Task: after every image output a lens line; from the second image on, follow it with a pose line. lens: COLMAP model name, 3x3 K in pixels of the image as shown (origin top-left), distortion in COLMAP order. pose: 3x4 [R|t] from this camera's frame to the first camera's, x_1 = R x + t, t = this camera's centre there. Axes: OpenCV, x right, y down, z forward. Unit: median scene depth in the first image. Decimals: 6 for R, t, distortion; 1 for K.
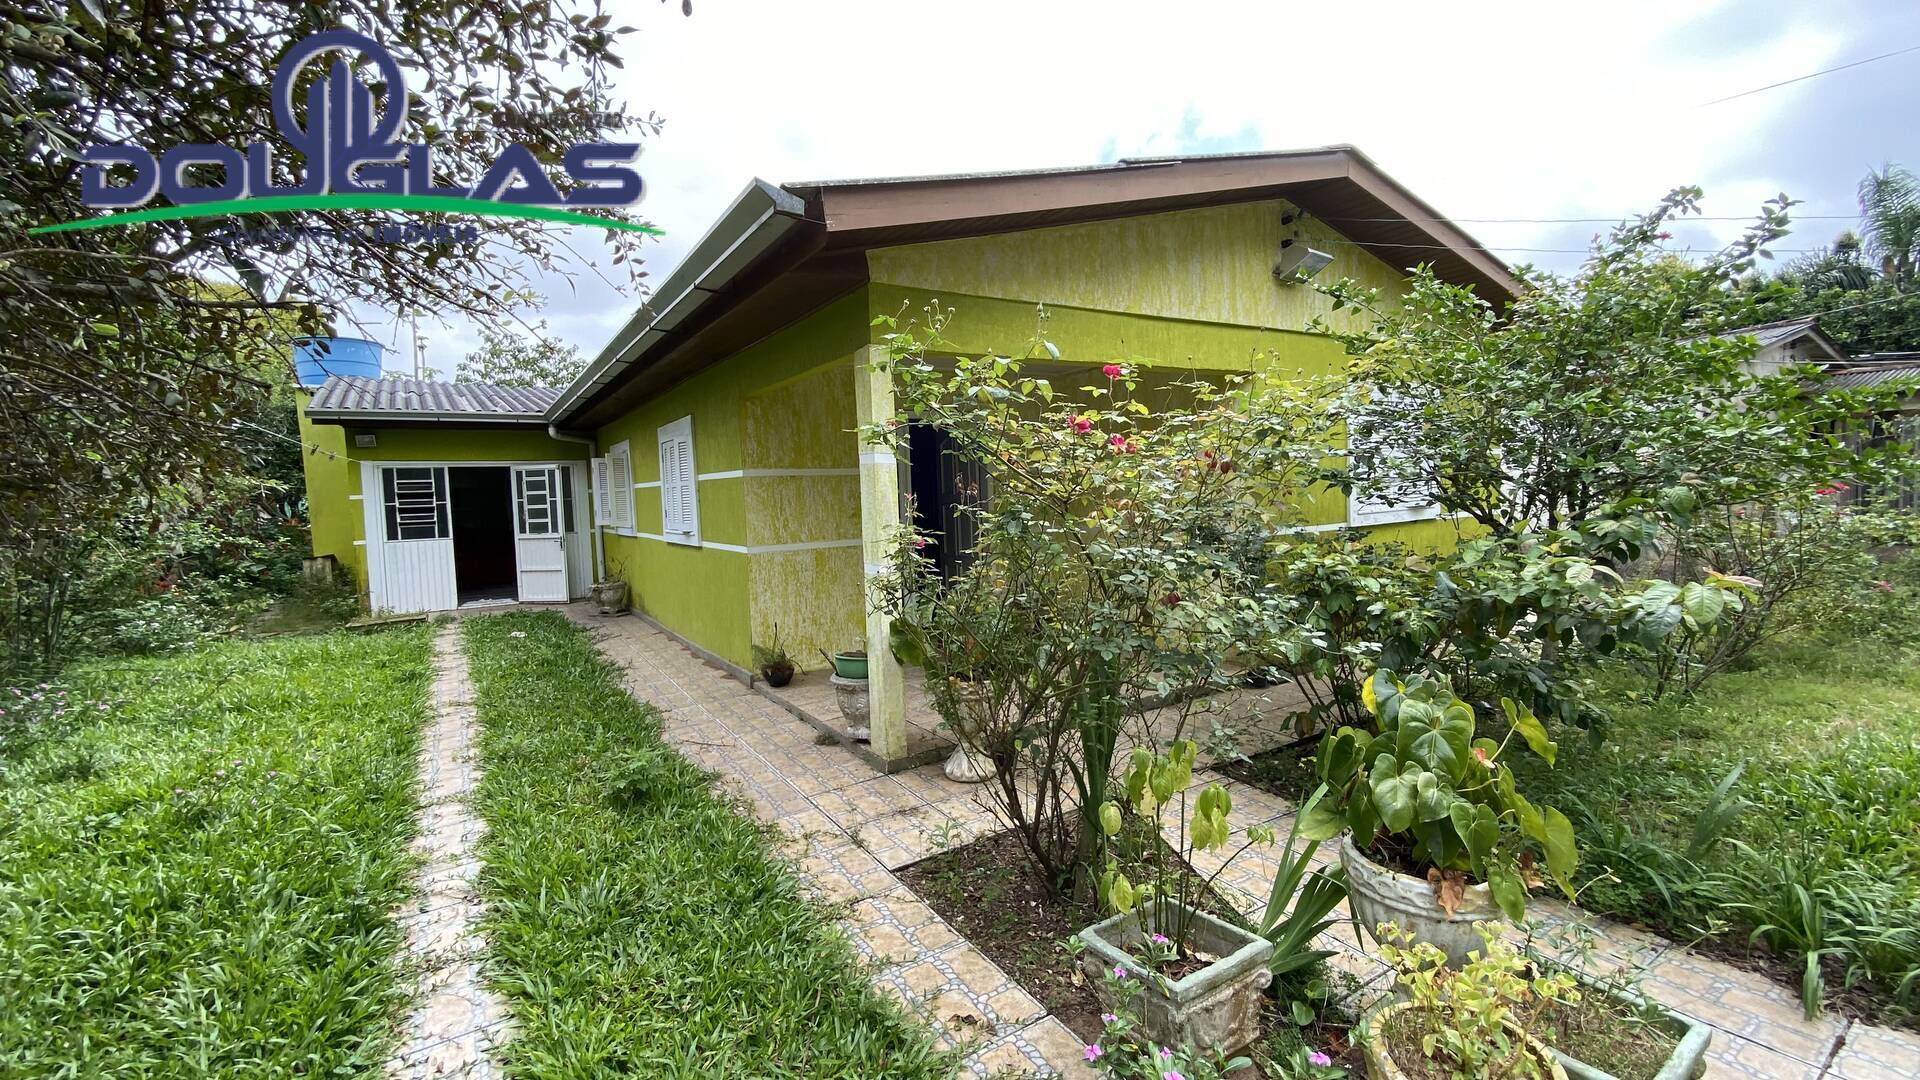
lens RADIAL K [[789.4, 0, 957.9], [0, 789.4, 535.7], [0, 0, 1]] dist [0.021719, -0.021502]
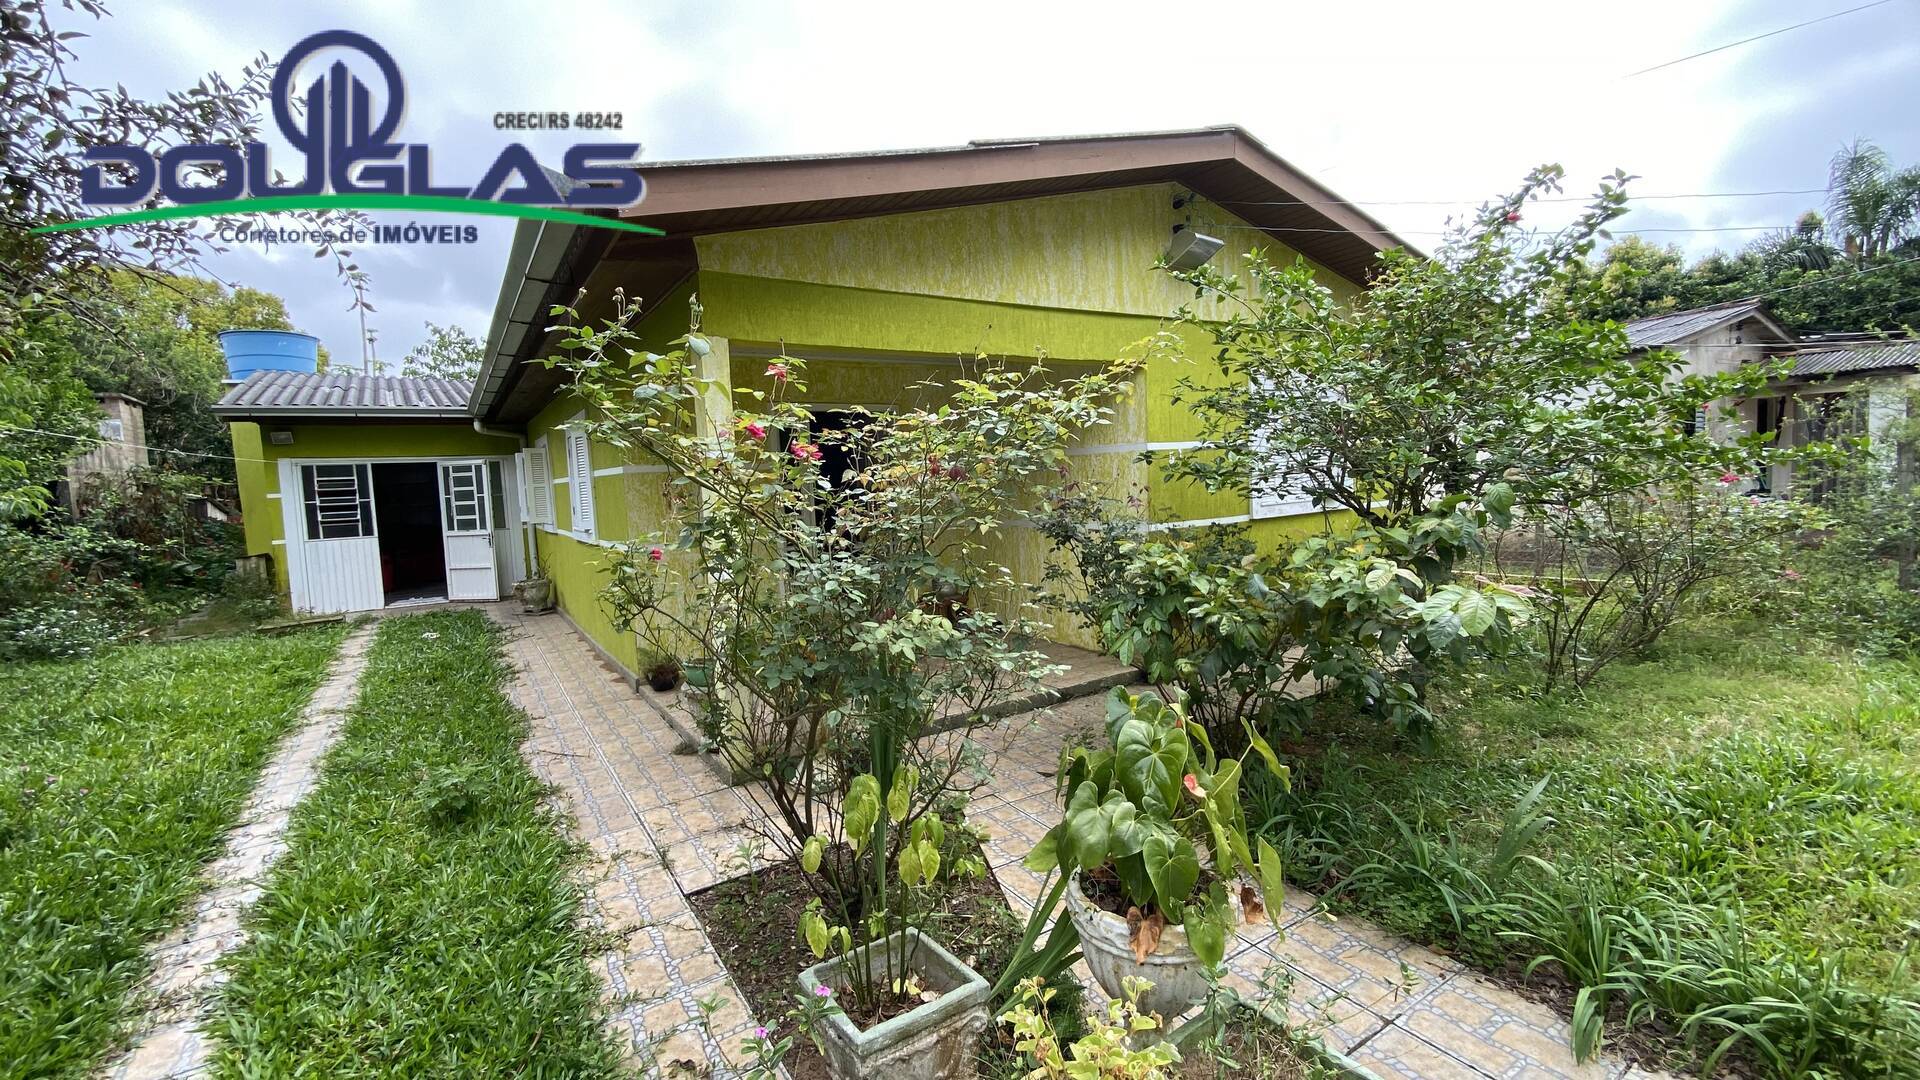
lens RADIAL K [[789.4, 0, 957.9], [0, 789.4, 535.7], [0, 0, 1]] dist [0.021719, -0.021502]
pose [[0.999882, -0.010683, 0.011061, 0.160158], [0.010510, 0.999824, 0.015559, -0.012828], [-0.011225, -0.015441, 0.999818, 0.034112]]
